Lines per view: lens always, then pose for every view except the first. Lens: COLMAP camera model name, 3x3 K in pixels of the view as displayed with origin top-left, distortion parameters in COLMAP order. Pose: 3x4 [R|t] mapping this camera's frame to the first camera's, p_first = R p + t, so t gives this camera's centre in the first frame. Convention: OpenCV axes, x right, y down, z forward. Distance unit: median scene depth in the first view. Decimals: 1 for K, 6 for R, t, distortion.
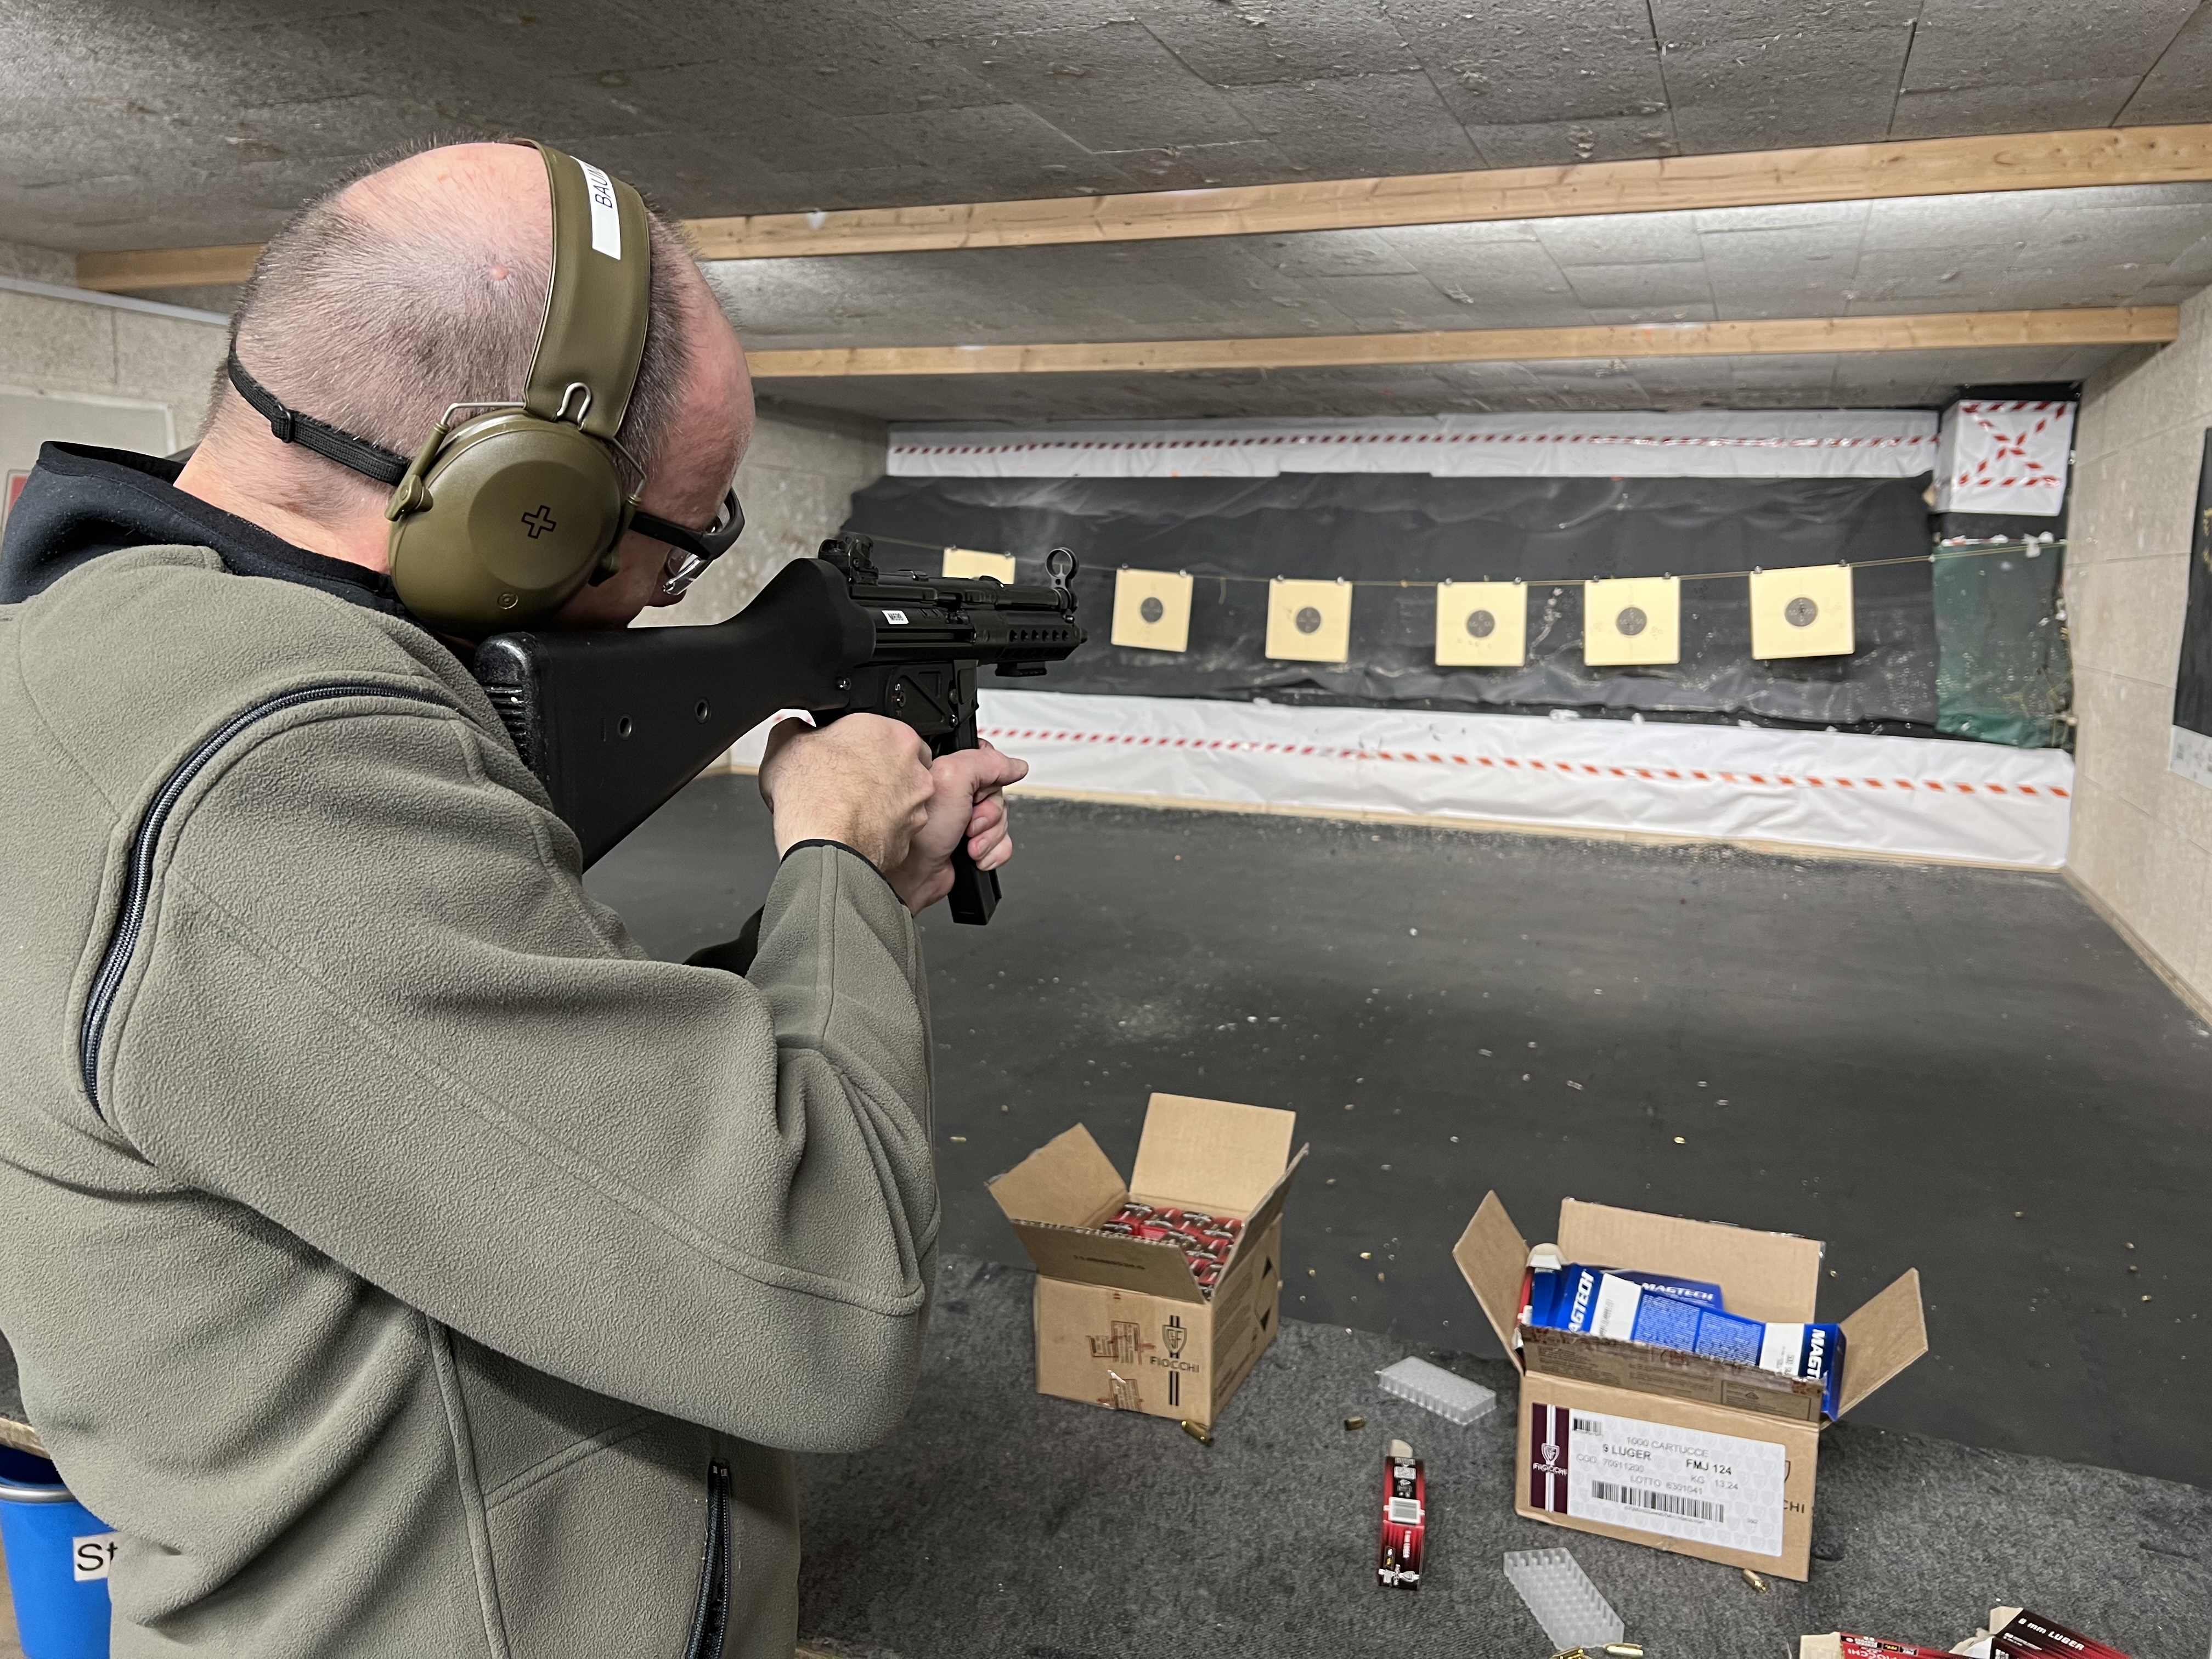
lens RADIAL K [[1683.1, 0, 1118.0], [0, 1683.1, 838.6], [0, 0, 1]] dist [0.053444, -0.067871]
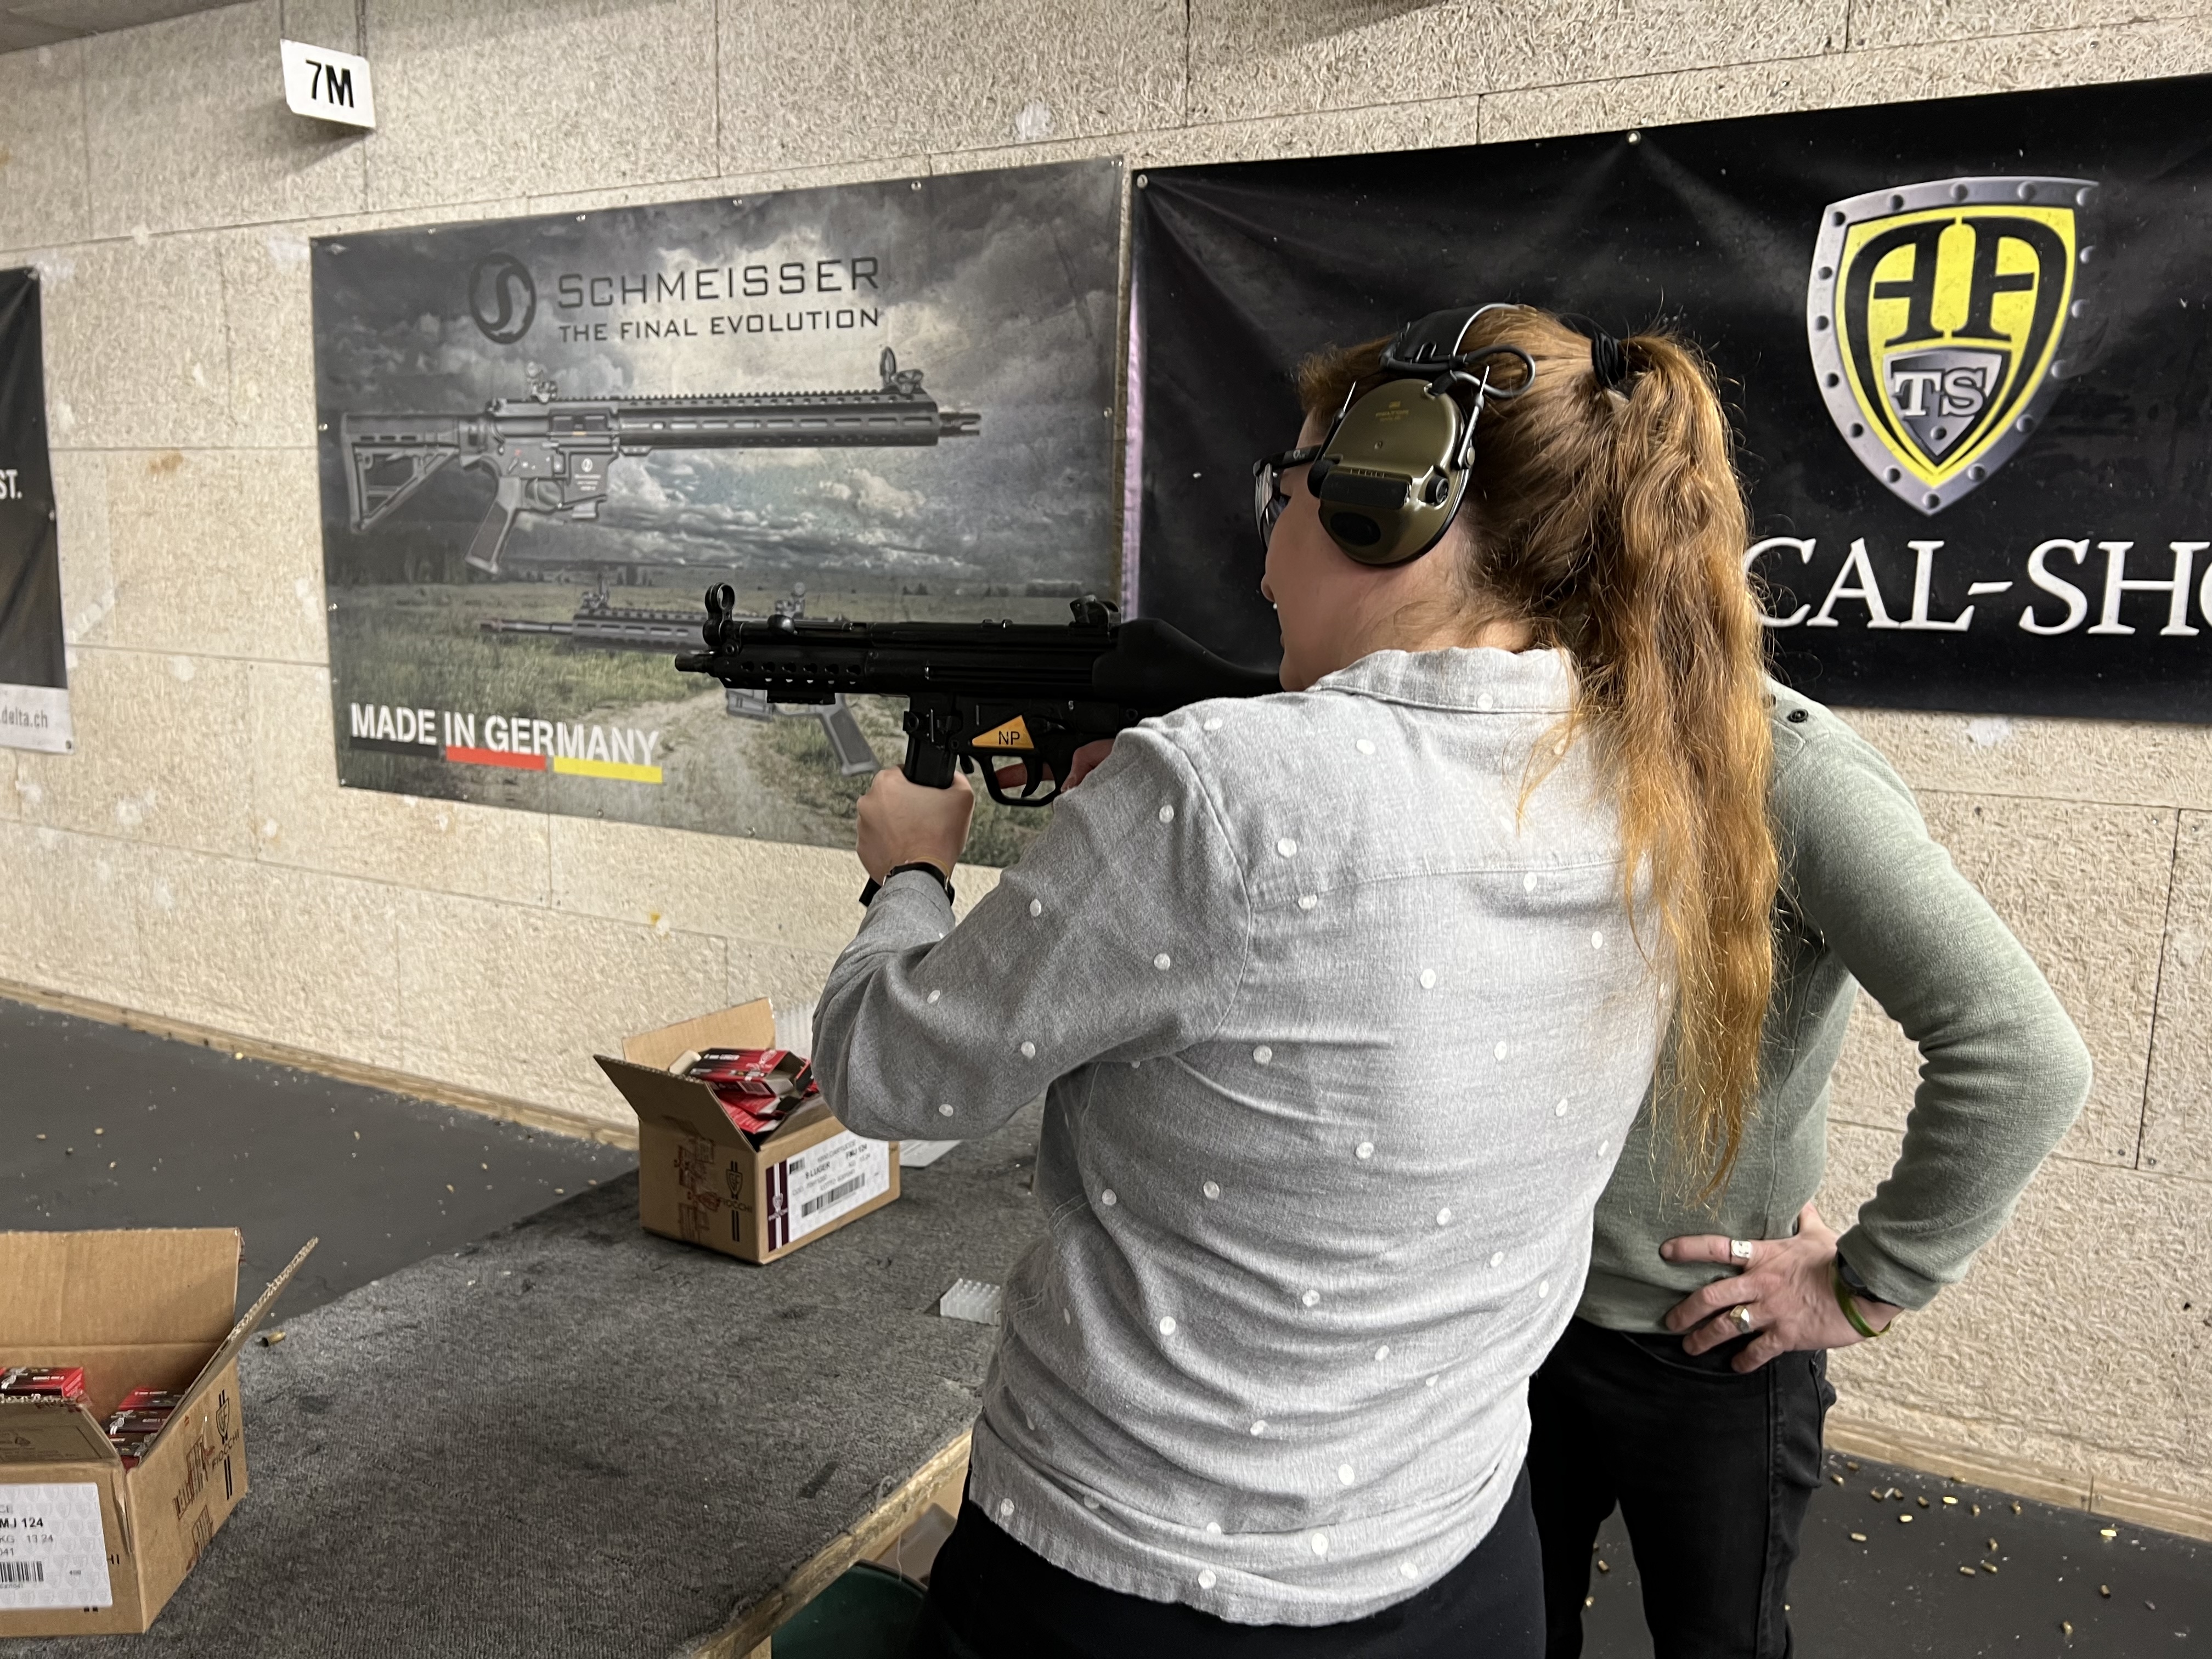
lens RADIAL K [[1683.1, 0, 1136.3], [0, 1683.1, 814.2], [0, 0, 1]] dist [0.053444, -0.067871]
pose [[0.121380, -0.172156, 0.977563, -0.121022], [0.132494, 0.978842, 0.155930, -0.010839], [-0.983724, 0.110594, 0.141622, 0.071829]]
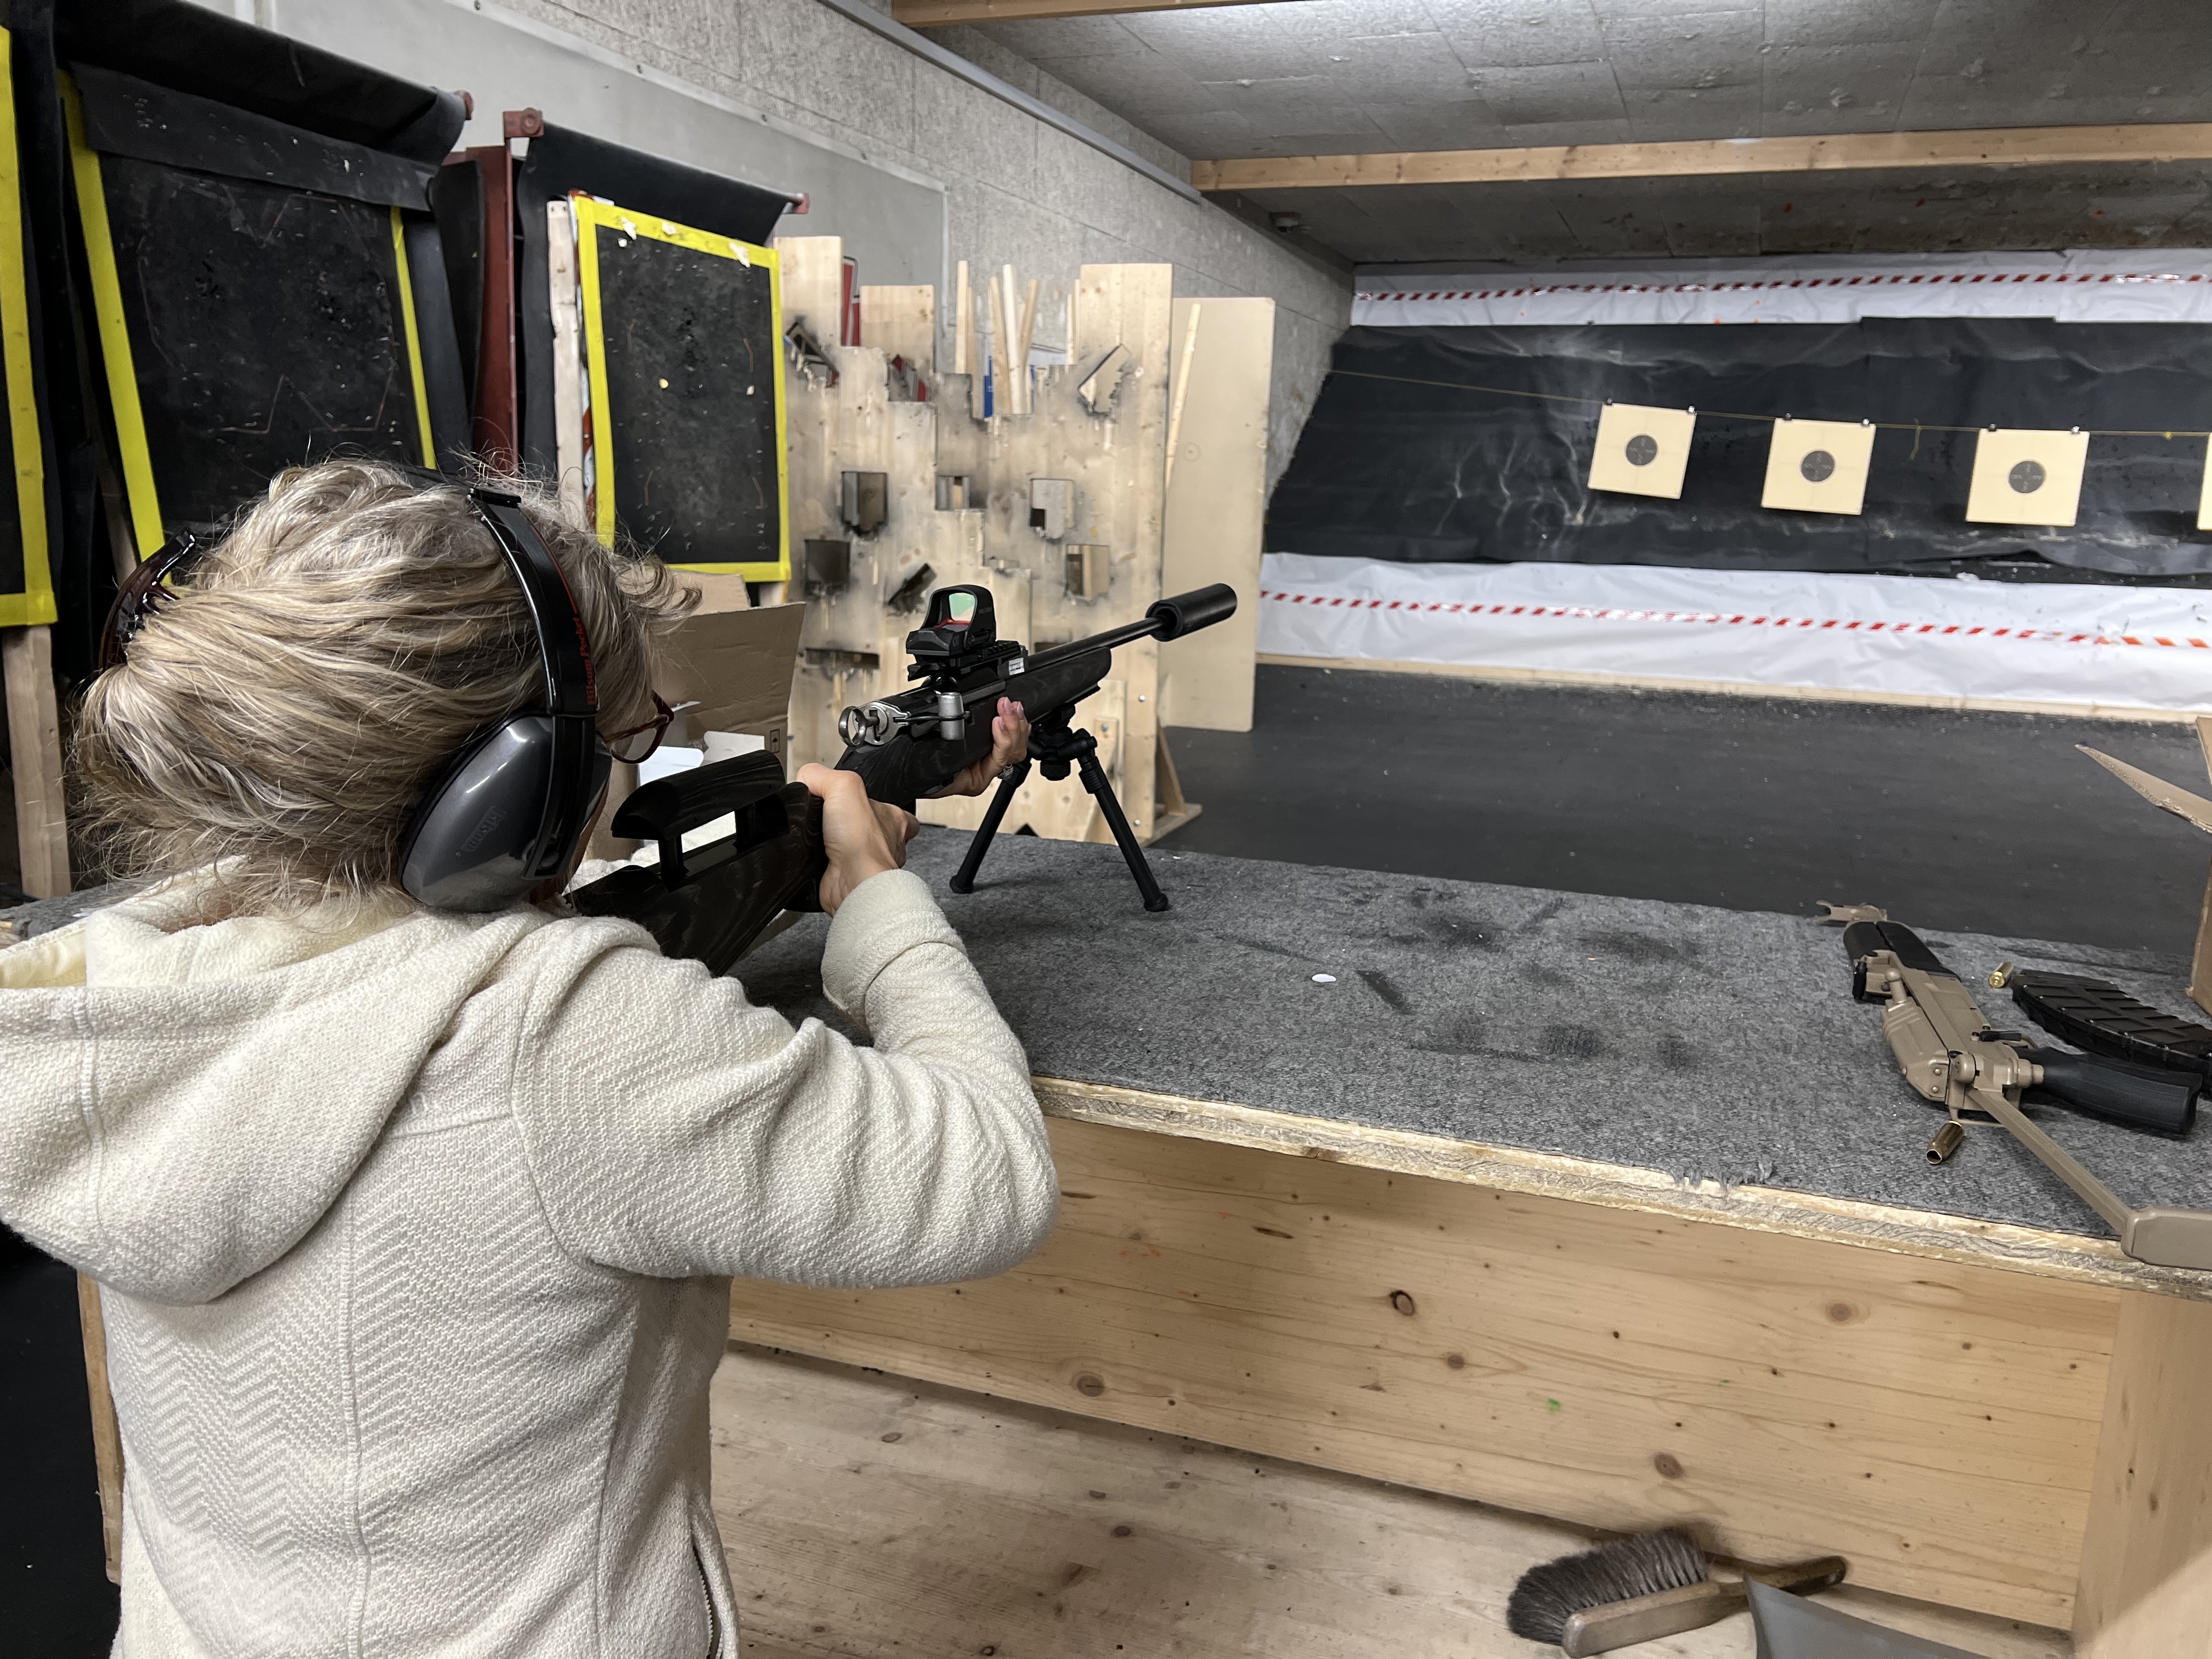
lens RADIAL K [[1683.1, 0, 1104.2], [0, 1683.1, 818.0], [0, 0, 1]] dist [0.053444, -0.067871]
pose [[0.999795, 0.002501, 0.020084, -0.395057], [-0.003362, 0.999073, 0.042920, 0.005638], [-0.019958, -0.042979, 0.998877, 0.153338]]
